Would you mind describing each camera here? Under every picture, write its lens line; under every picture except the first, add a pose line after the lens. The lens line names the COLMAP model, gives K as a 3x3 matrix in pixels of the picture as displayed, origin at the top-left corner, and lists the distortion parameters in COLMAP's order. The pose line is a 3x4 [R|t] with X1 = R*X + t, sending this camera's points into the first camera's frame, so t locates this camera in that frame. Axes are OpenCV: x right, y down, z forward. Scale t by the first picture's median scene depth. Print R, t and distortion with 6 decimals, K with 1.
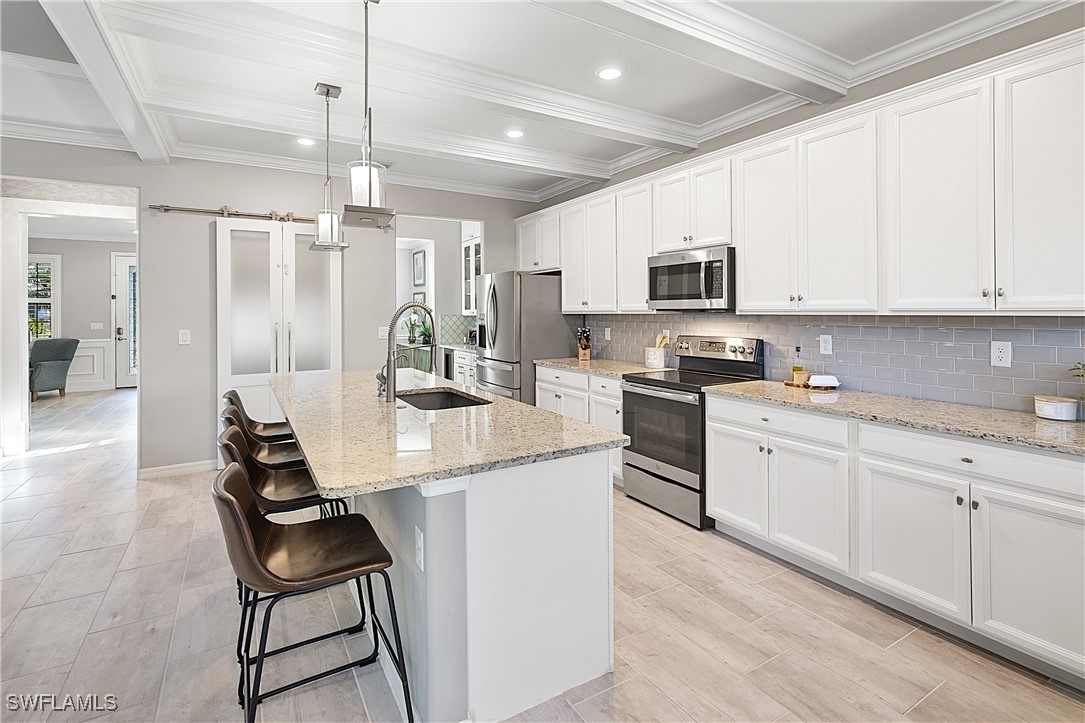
lens RADIAL K [[509.5, 0, 547.9], [0, 509.5, 315.0], [0, 0, 1]] dist [0.003802, 0.000323]
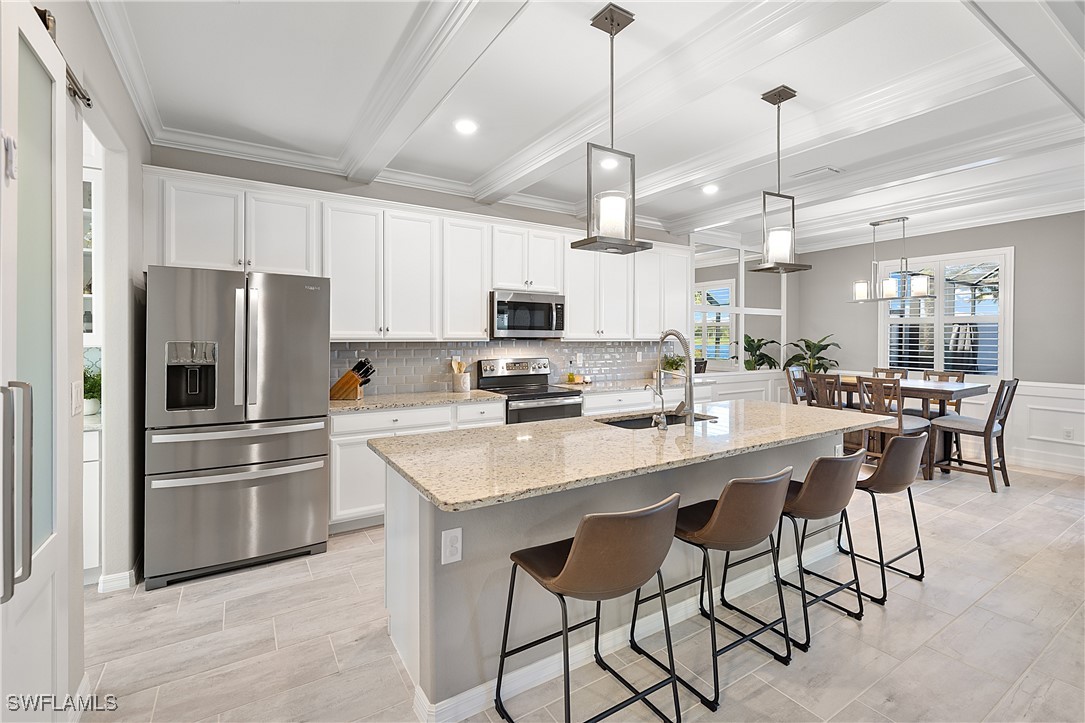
lens RADIAL K [[493.0, 0, 558.7], [0, 493.0, 338.9], [0, 0, 1]] dist [0.007061, -0.002269]
pose [[-0.034139, 0.003623, 0.999411, -0.952175], [0.006280, 0.999974, -0.003410, -0.002831], [-0.999397, 0.006160, -0.034161, 0.945225]]
